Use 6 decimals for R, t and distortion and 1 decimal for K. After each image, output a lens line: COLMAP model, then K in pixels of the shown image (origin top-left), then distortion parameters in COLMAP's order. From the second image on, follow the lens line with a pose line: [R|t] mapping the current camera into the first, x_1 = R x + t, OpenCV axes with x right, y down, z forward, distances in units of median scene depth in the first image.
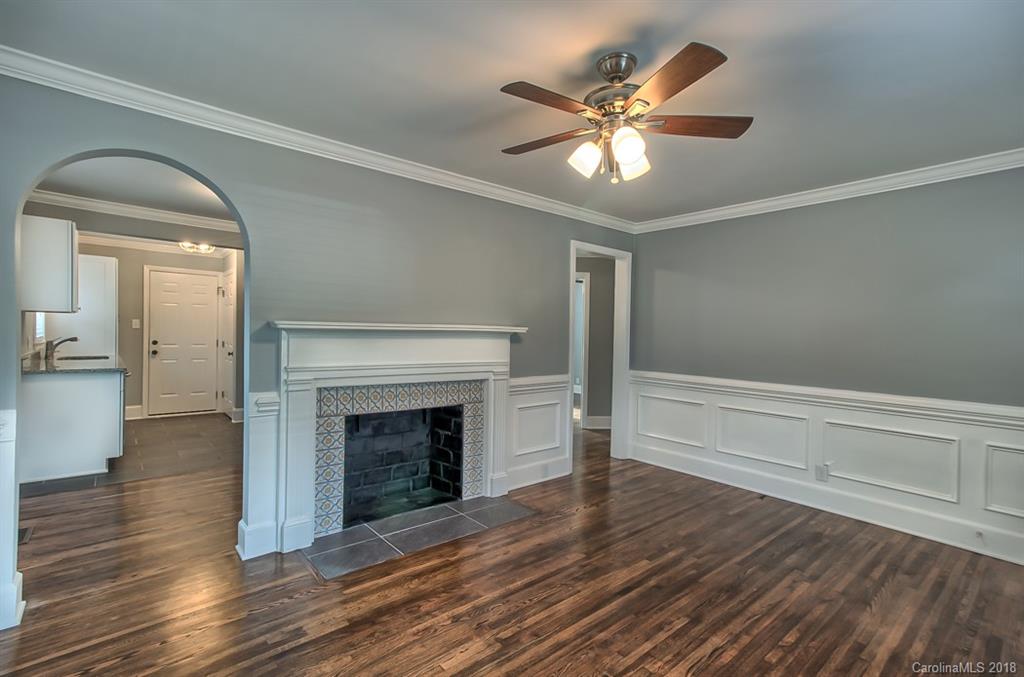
lens RADIAL K [[465.8, 0, 512.0], [0, 465.8, 338.5], [0, 0, 1]] dist [0.029733, 0.000052]
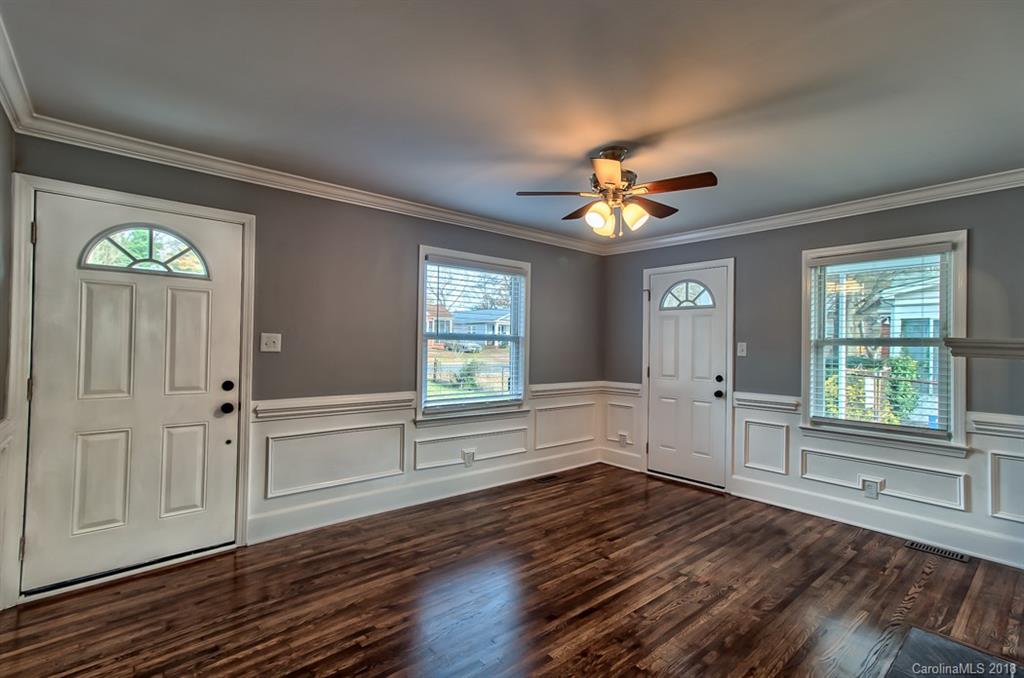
lens RADIAL K [[465.8, 0, 512.0], [0, 465.8, 339.0], [0, 0, 1]] dist [0.029733, 0.000052]
pose [[-0.999336, -0.035703, -0.007301, 0.411009], [-0.035692, 0.999362, -0.001605, -0.019554], [0.007354, -0.001344, -0.999972, 1.914949]]
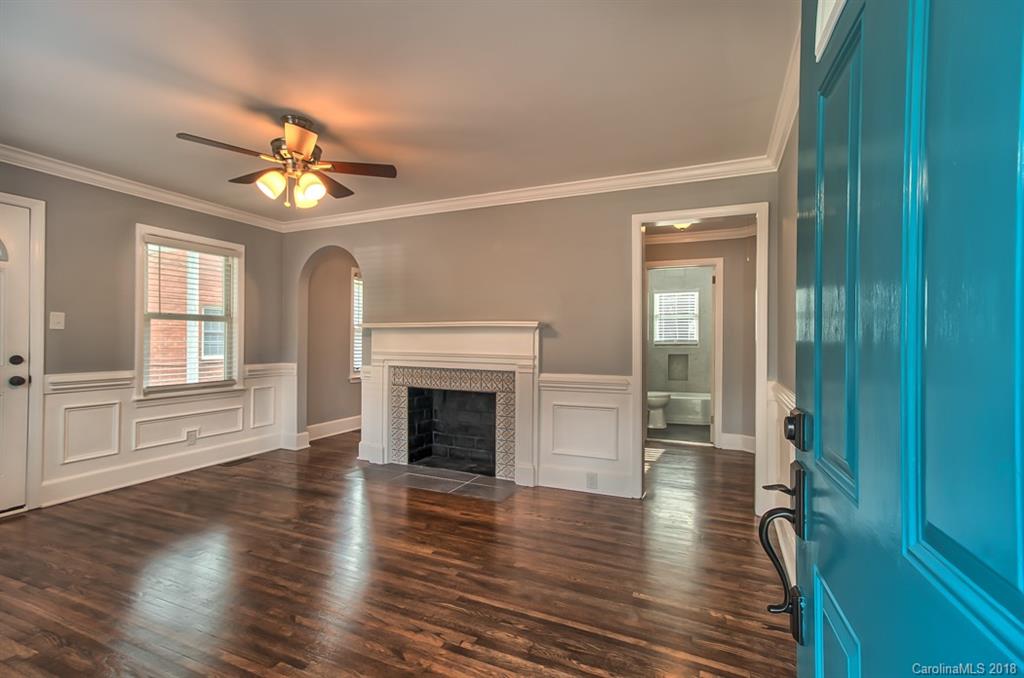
lens RADIAL K [[466.9, 0, 512.0], [0, 466.9, 339.0], [0, 0, 1]] dist [-0.022455, 0.000040]
pose [[0.438971, -0.021054, -0.898255, 1.352358], [-0.009513, 0.999560, -0.028077, 0.065785], [0.898451, 0.020870, 0.438578, 0.796008]]
